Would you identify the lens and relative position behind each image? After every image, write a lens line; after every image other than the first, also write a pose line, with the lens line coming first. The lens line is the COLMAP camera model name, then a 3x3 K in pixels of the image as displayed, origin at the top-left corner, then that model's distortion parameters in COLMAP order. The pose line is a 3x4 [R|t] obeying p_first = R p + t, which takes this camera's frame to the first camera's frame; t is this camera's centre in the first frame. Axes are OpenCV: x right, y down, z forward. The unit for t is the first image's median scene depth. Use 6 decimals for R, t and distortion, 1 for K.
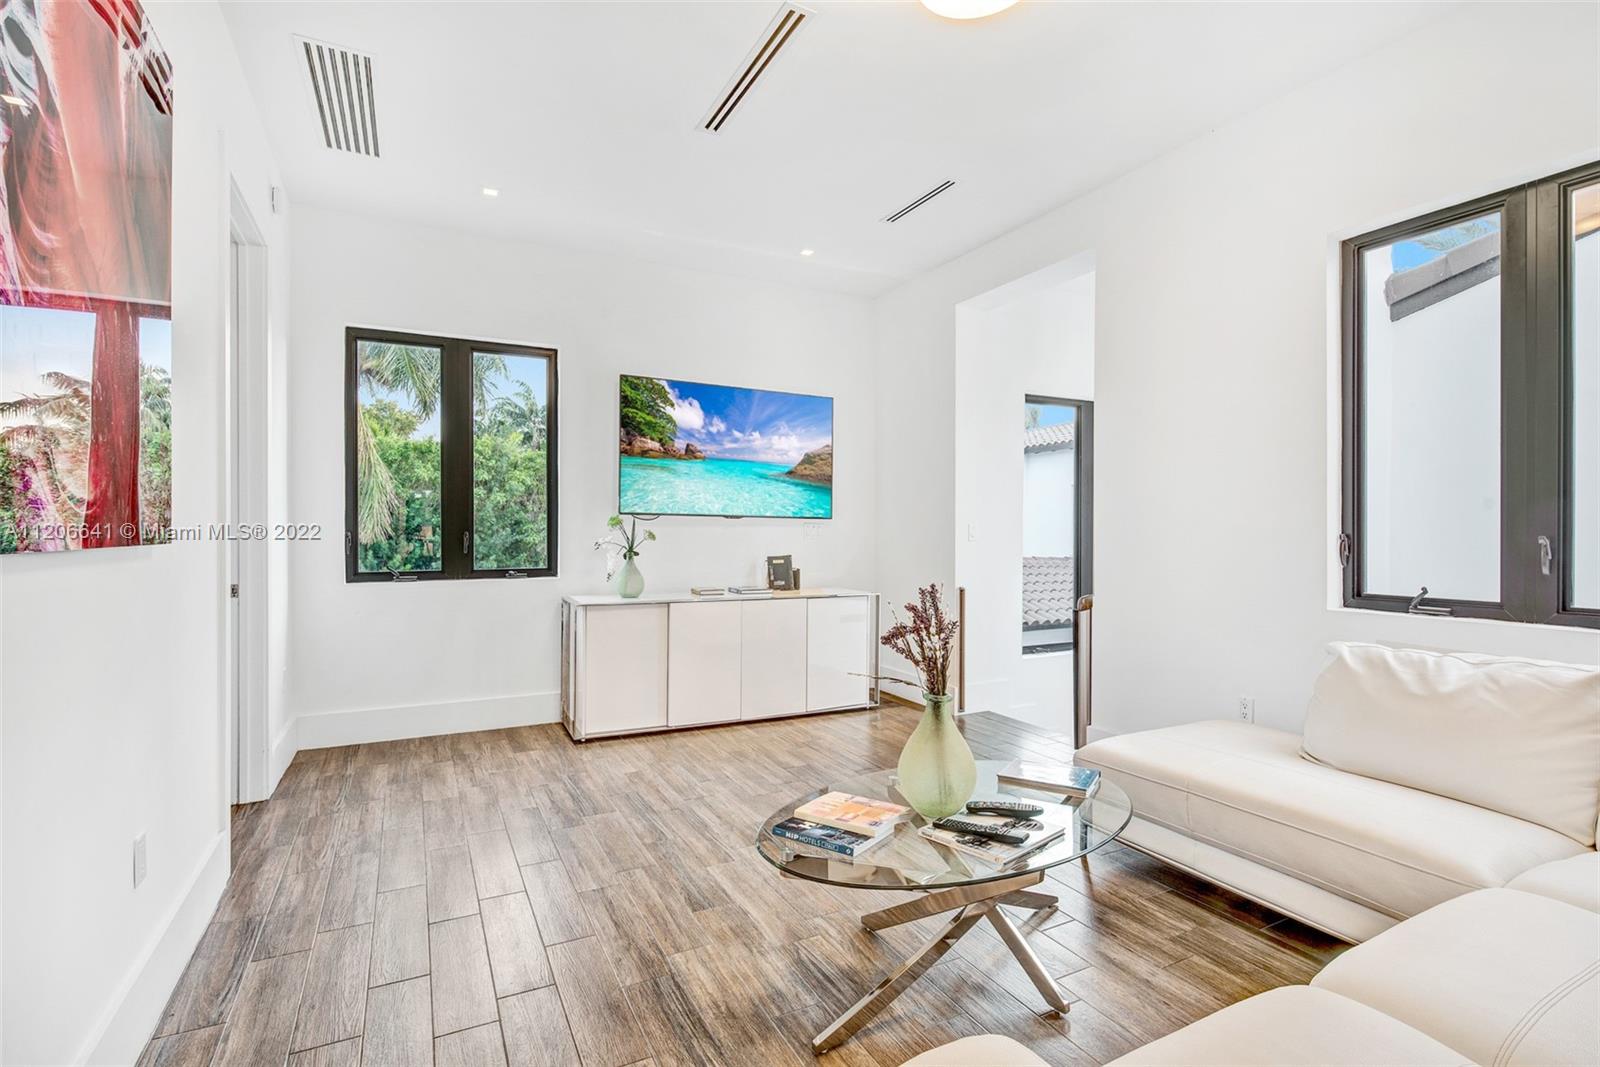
lens RADIAL K [[763.9, 0, 801.4], [0, 763.9, 534.4], [0, 0, 1]] dist [0.001664, 0.000071]
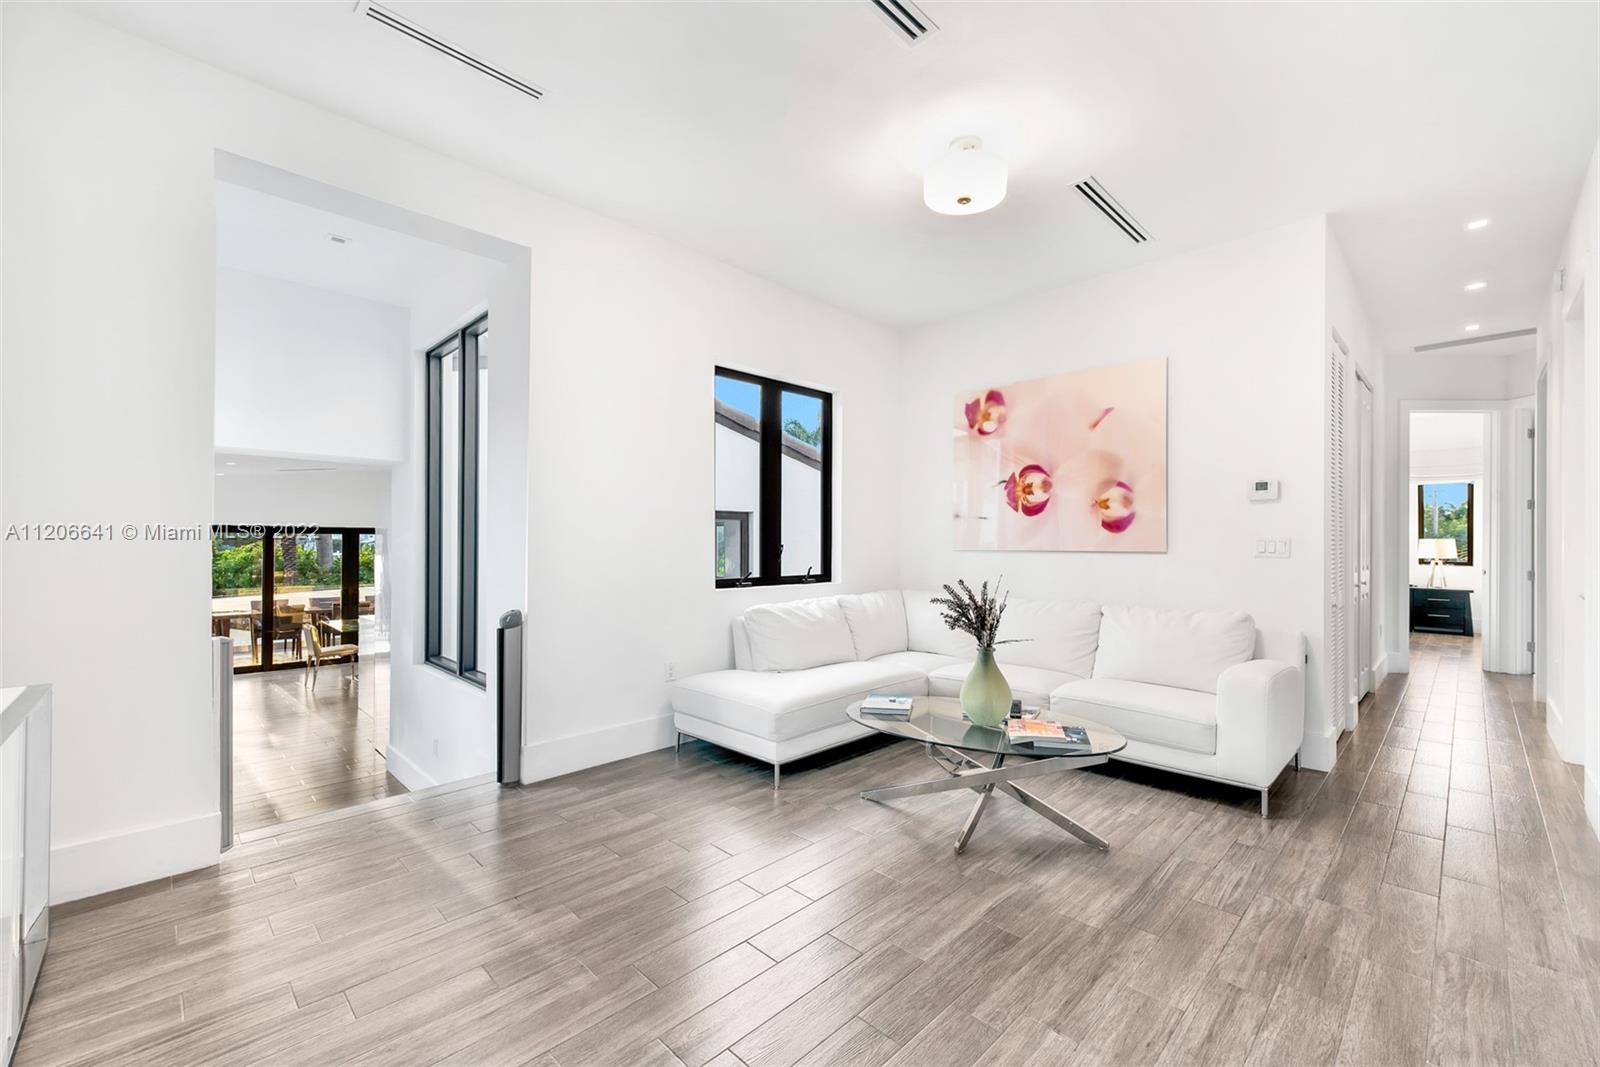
lens RADIAL K [[669.8, 0, 803.5], [0, 669.8, 538.2], [0, 0, 1]] dist [0.011728, -0.000170]
pose [[-0.319059, 0.004450, 0.947725, -0.919880], [-0.000960, 0.999987, -0.005019, -0.008602], [-0.947735, -0.002511, -0.319050, 1.634157]]
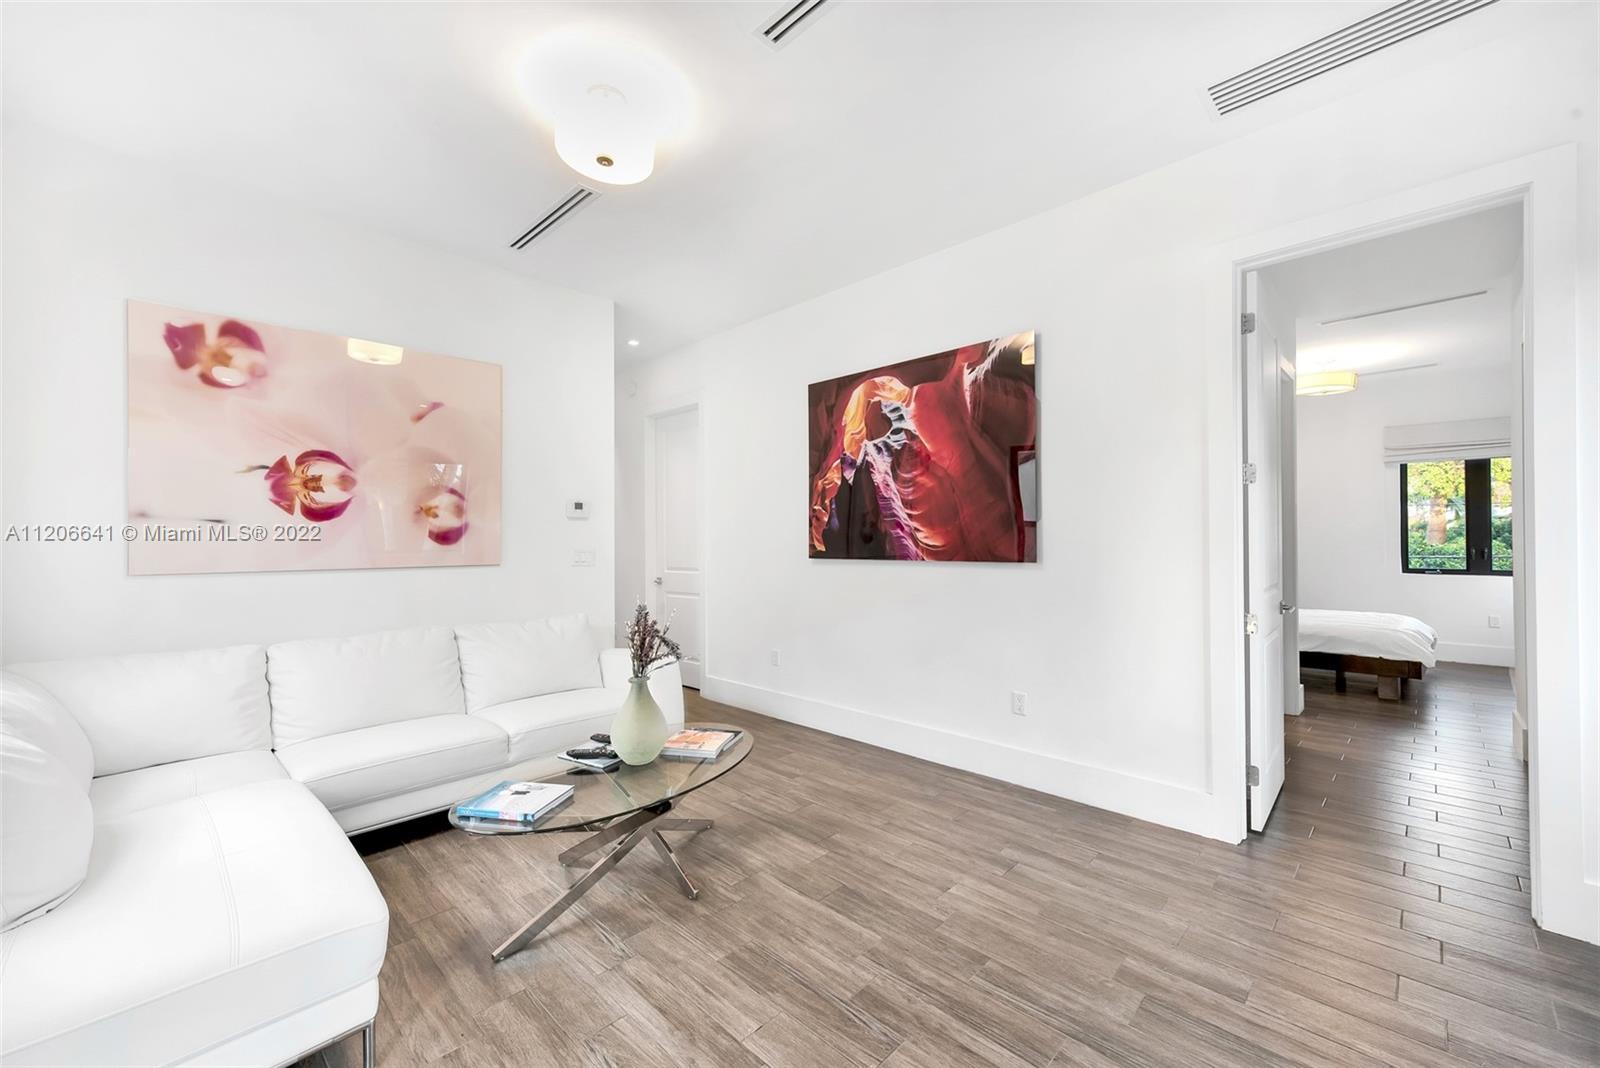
lens RADIAL K [[640.3, 0, 842.6], [0, 640.3, 536.8], [0, 0, 1]] dist [0.009566, 0.000136]
pose [[-0.931058, -0.000381, -0.364870, 0.238108], [0.002555, 0.999968, -0.007562, -0.039458], [0.364862, -0.007973, -0.931028, 2.051228]]
